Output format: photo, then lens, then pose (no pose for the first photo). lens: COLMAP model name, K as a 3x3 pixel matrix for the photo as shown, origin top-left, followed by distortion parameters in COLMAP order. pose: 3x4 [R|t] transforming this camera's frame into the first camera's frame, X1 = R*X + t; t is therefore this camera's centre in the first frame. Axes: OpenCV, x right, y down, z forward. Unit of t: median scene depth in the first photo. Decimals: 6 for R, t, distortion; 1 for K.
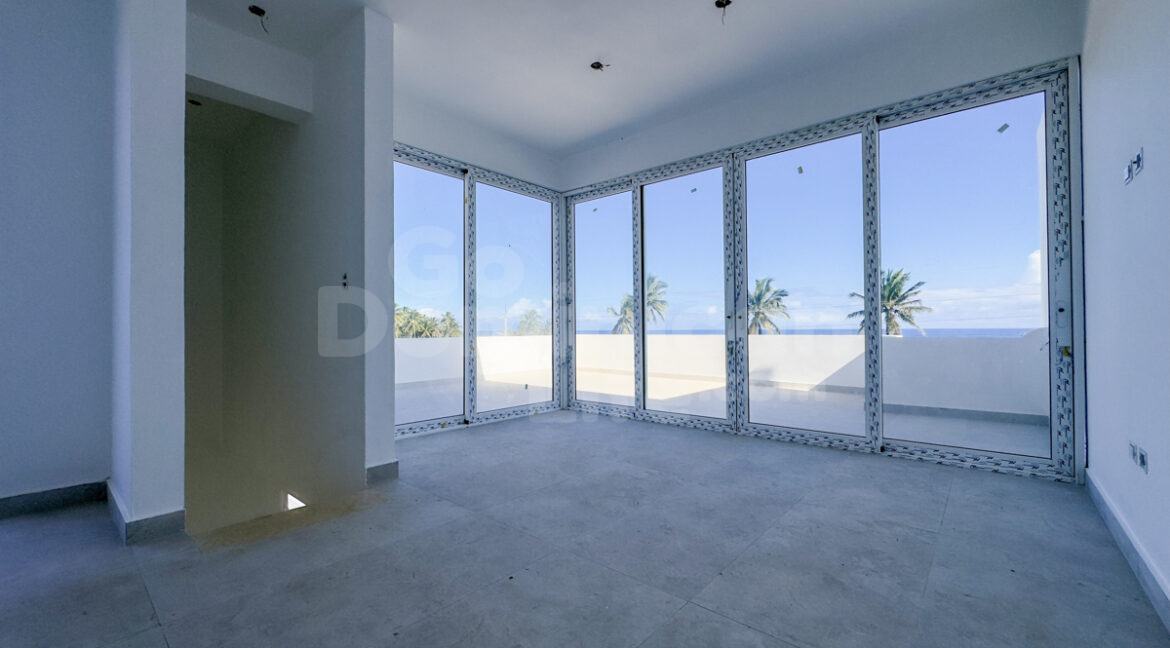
lens RADIAL K [[467.6, 0, 585.6], [0, 467.6, 328.7], [0, 0, 1]] dist [-0.002712, 0.000028]
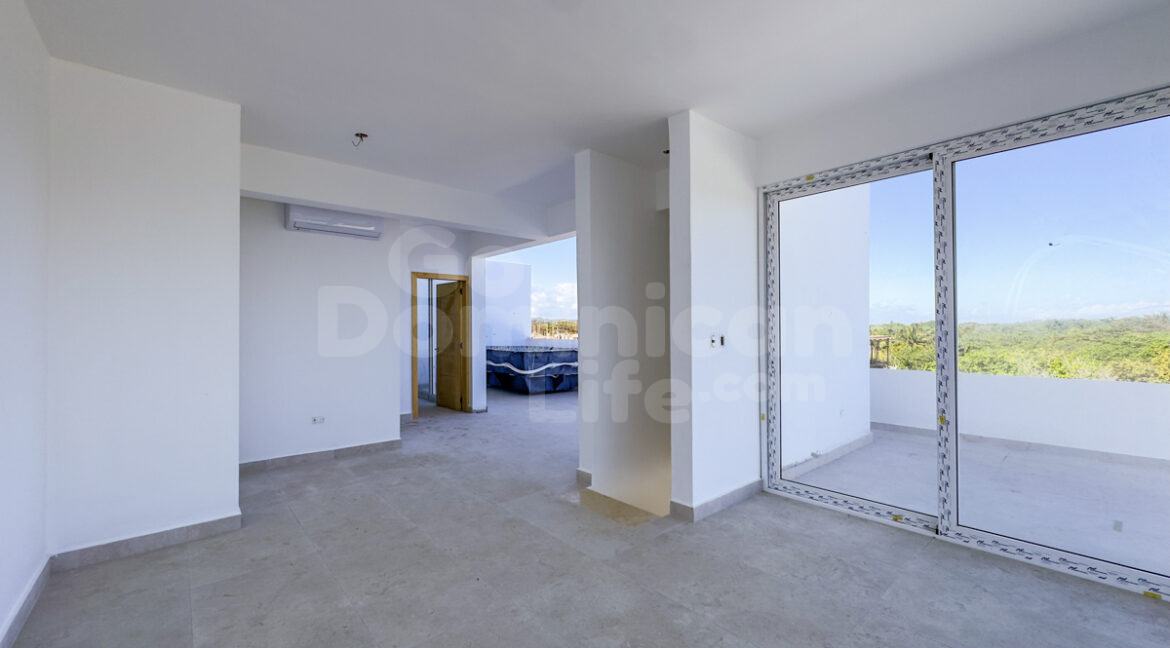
lens RADIAL K [[472.8, 0, 585.0], [0, 472.8, 324.0], [0, 0, 1]] dist [-0.000525, 0.000133]
pose [[-0.136058, -0.002183, -0.990698, 0.617805], [0.007409, 0.999967, -0.003221, -0.123404], [0.990673, -0.007778, -0.136038, 0.760577]]
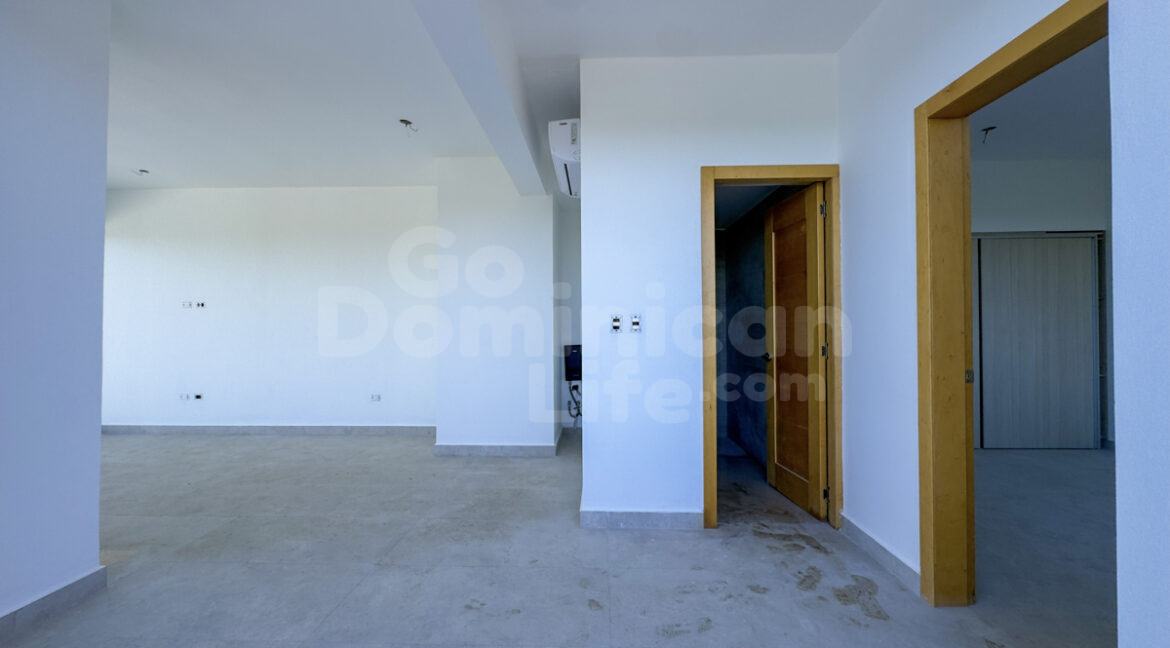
lens RADIAL K [[467.6, 0, 585.6], [0, 467.6, 328.7], [0, 0, 1]] dist [-0.002712, 0.000028]
pose [[-0.635831, 0.011146, 0.771748, -1.469129], [0.005662, 0.999936, -0.009777, -0.071736], [-0.771808, -0.001847, -0.635854, 0.475140]]
